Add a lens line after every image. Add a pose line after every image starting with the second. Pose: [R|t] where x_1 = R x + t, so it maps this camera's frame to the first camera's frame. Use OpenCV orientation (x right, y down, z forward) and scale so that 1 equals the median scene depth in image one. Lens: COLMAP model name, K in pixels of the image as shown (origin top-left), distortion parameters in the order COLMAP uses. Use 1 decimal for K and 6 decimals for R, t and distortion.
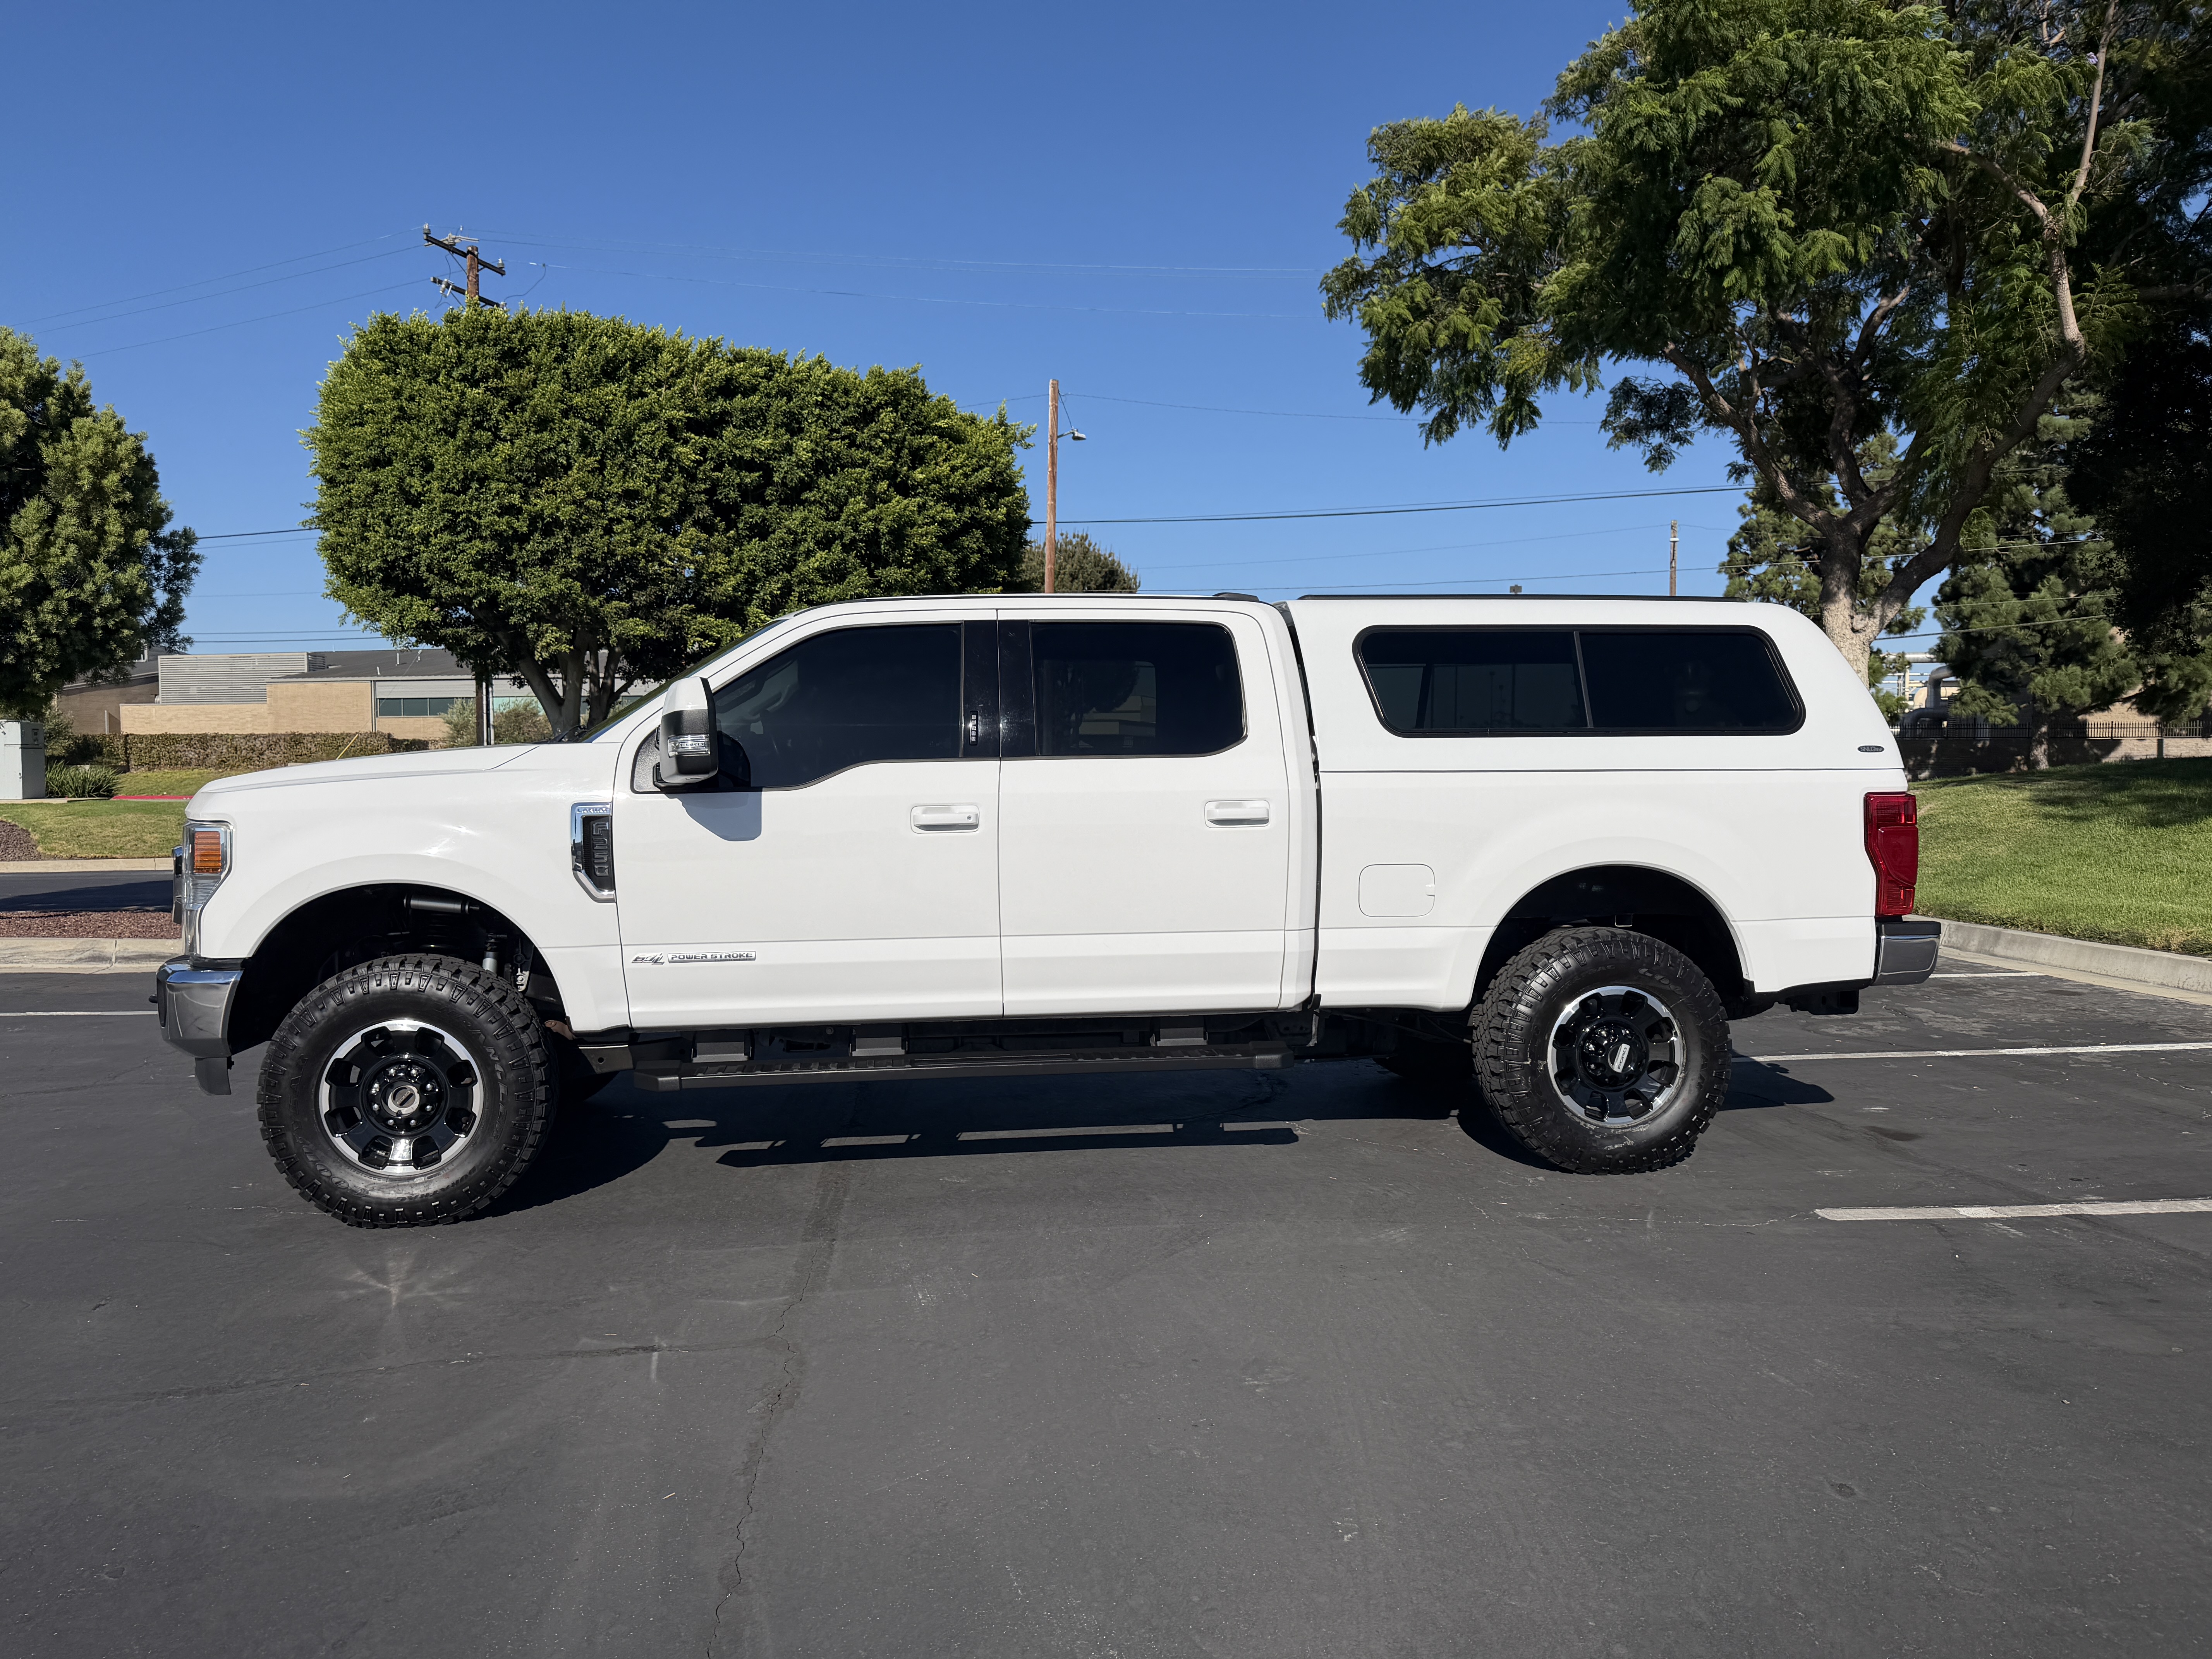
lens RADIAL K [[1572.3, 0, 1102.4], [0, 1572.3, 839.8], [0, 0, 1]] dist [0.041592, -0.045610]
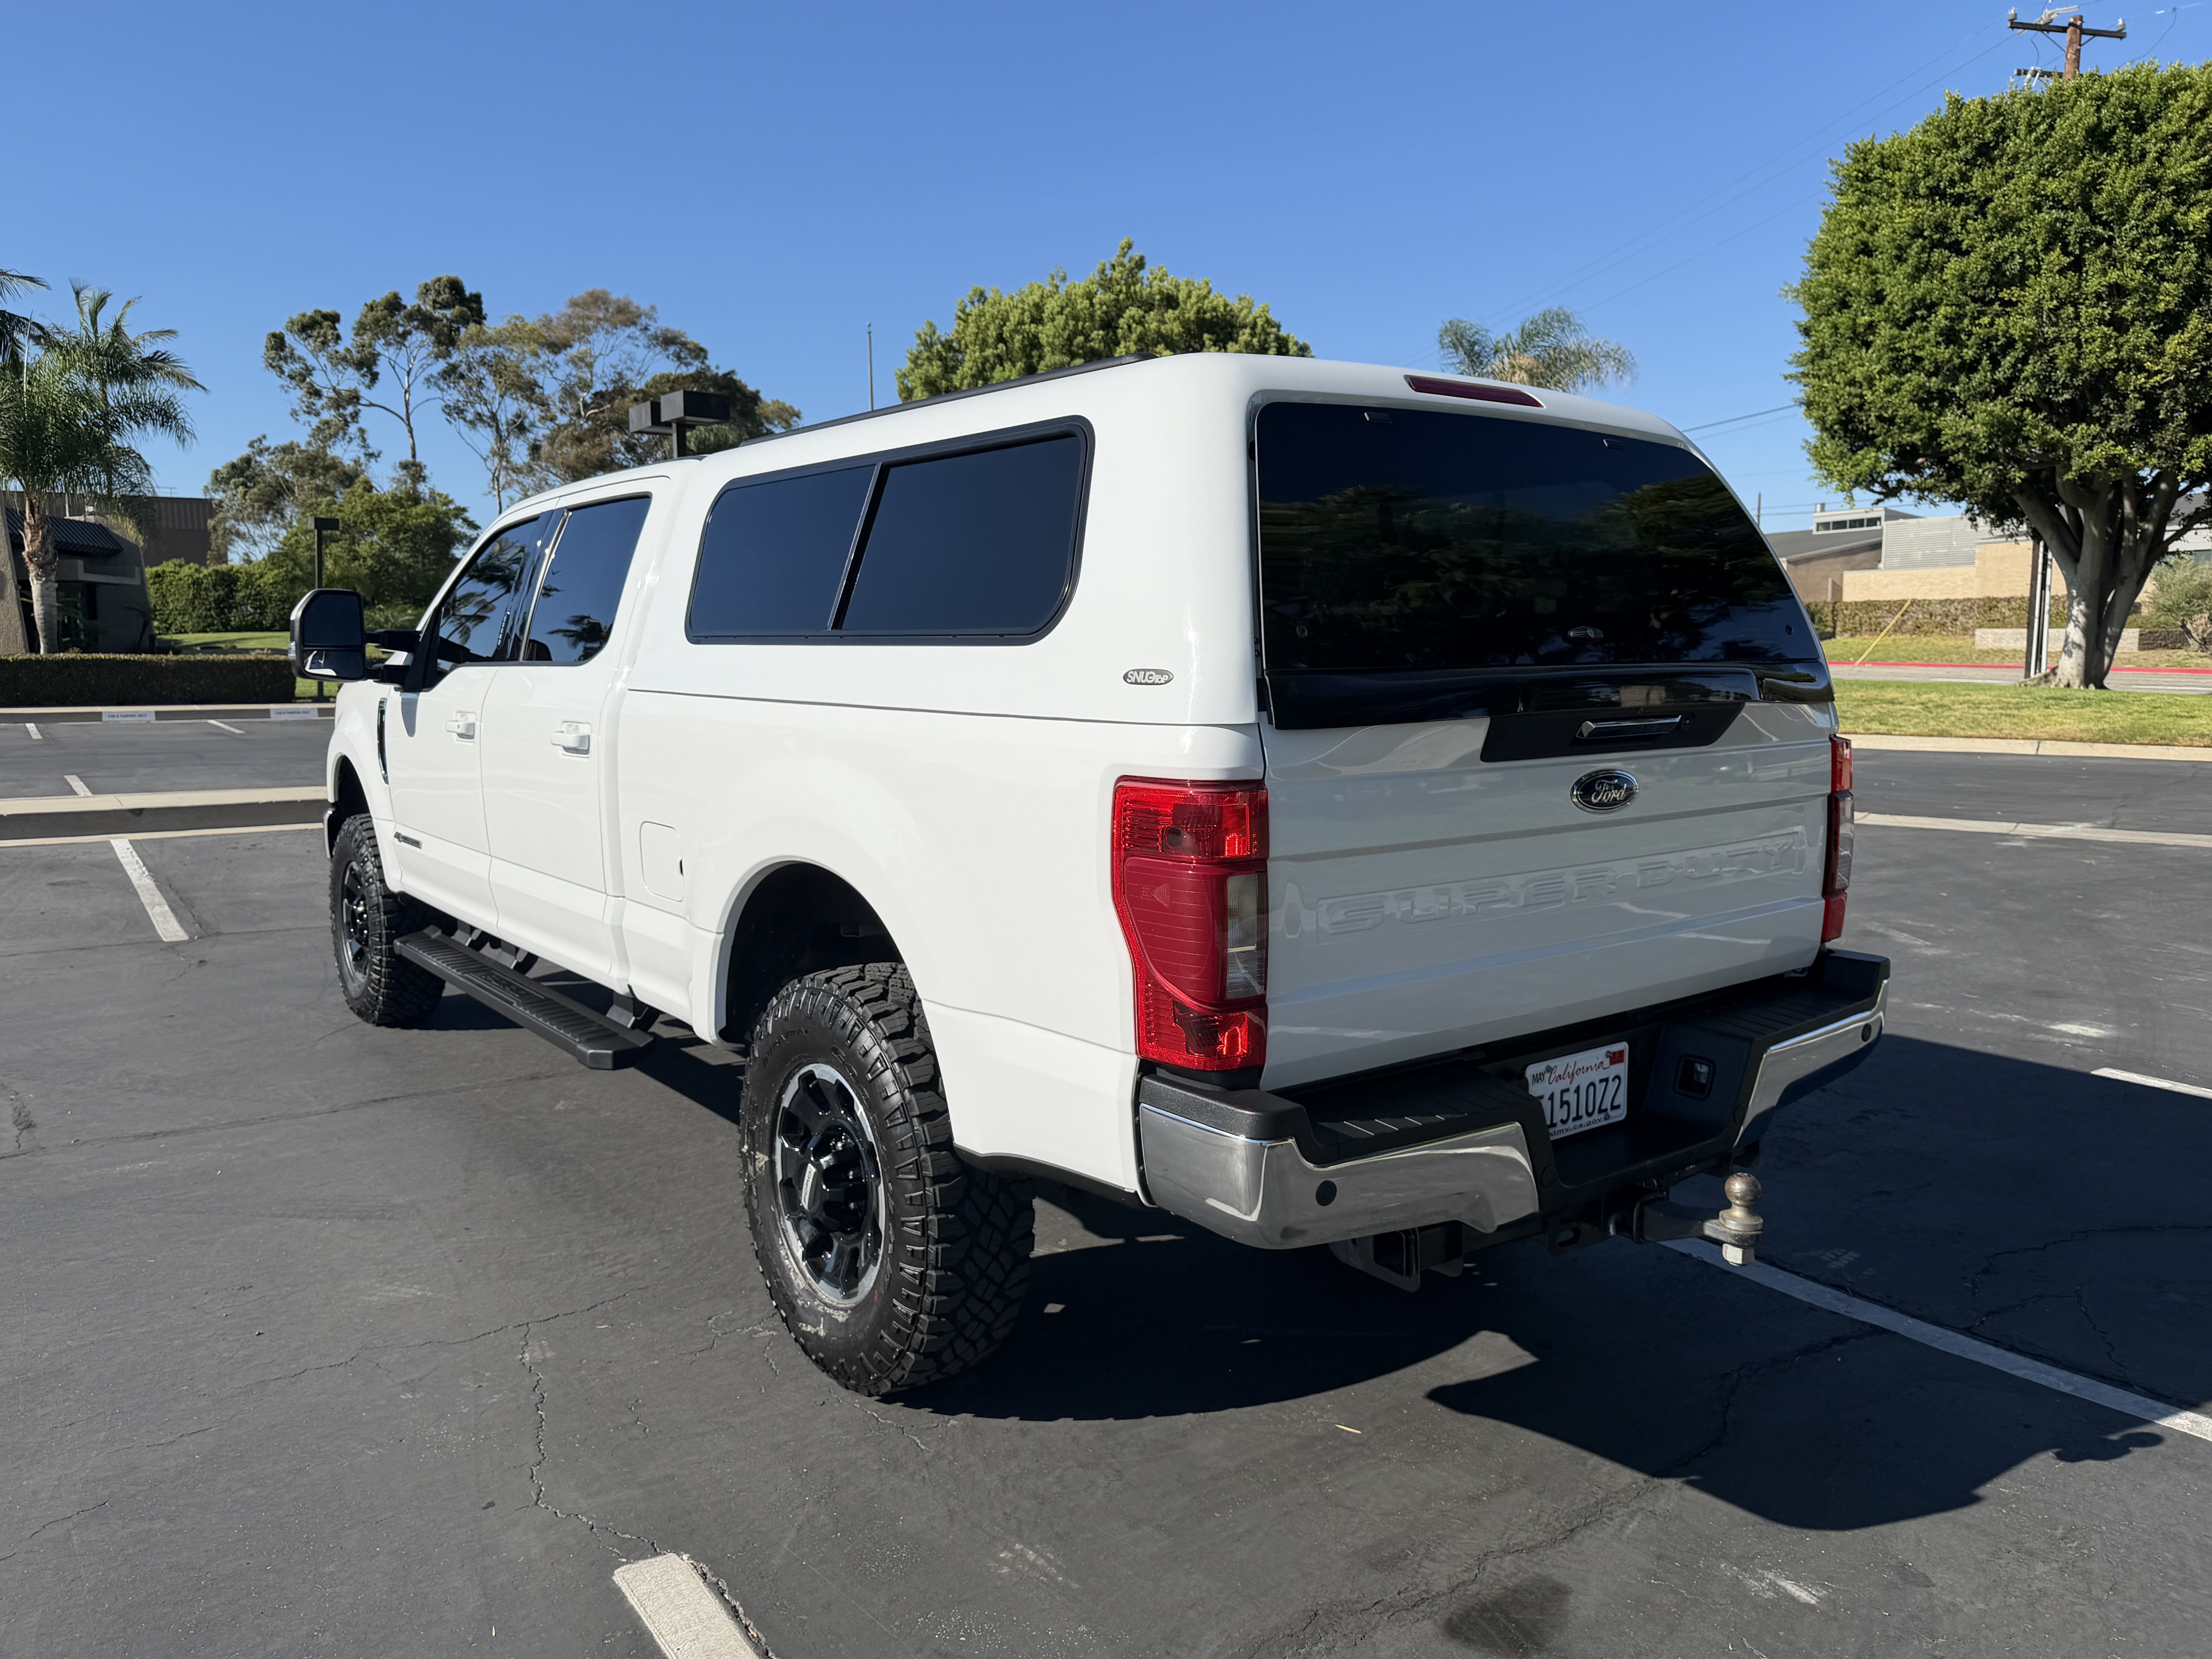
lens RADIAL K [[1572.3, 0, 1086.9], [0, 1572.3, 836.4], [0, 0, 1]] dist [0.041592, -0.045610]
pose [[0.486432, 0.109387, -0.866844, 0.339743], [-0.036248, 0.993804, 0.105067, -0.023526], [0.872966, -0.019686, 0.487383, 0.314943]]
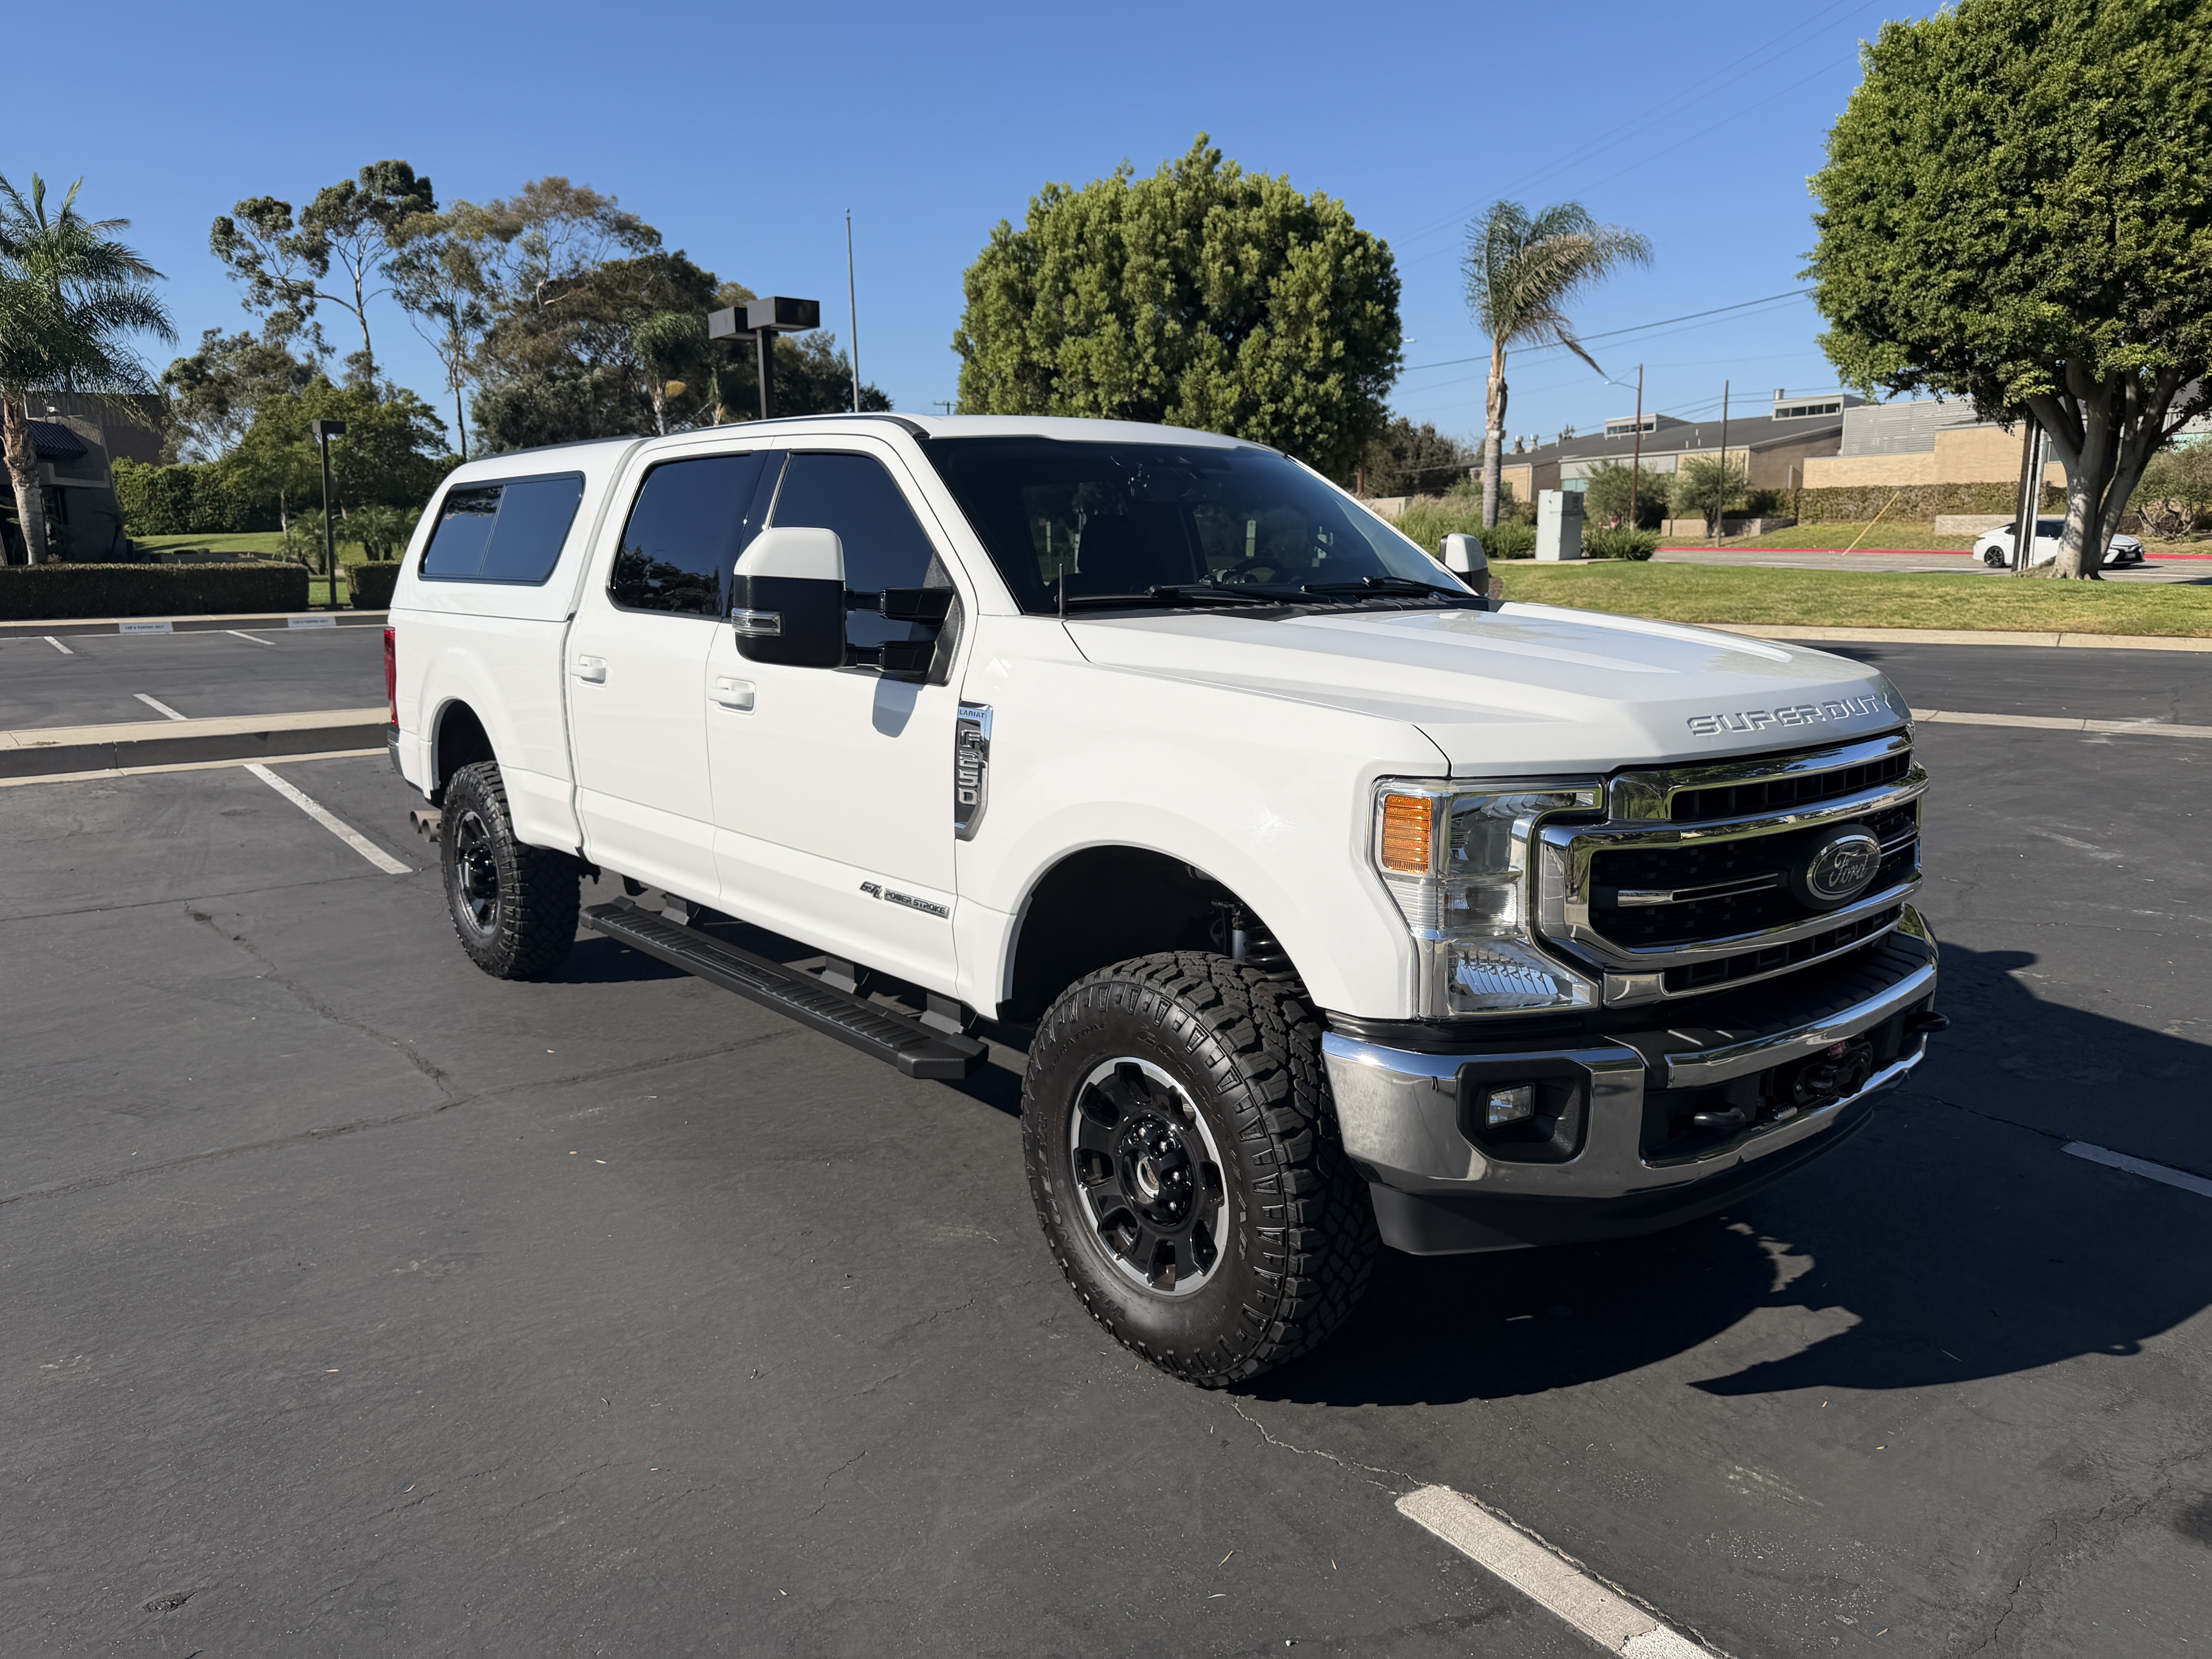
lens RADIAL K [[1572.3, 0, 1085.5], [0, 1572.3, 832.3], [0, 0, 1]] dist [0.041592, -0.045610]
pose [[0.519464, 0.157941, -0.839769, 0.294883], [-0.027441, 0.985346, 0.168347, -0.031910], [0.854052, -0.064406, 0.516185, 0.219693]]
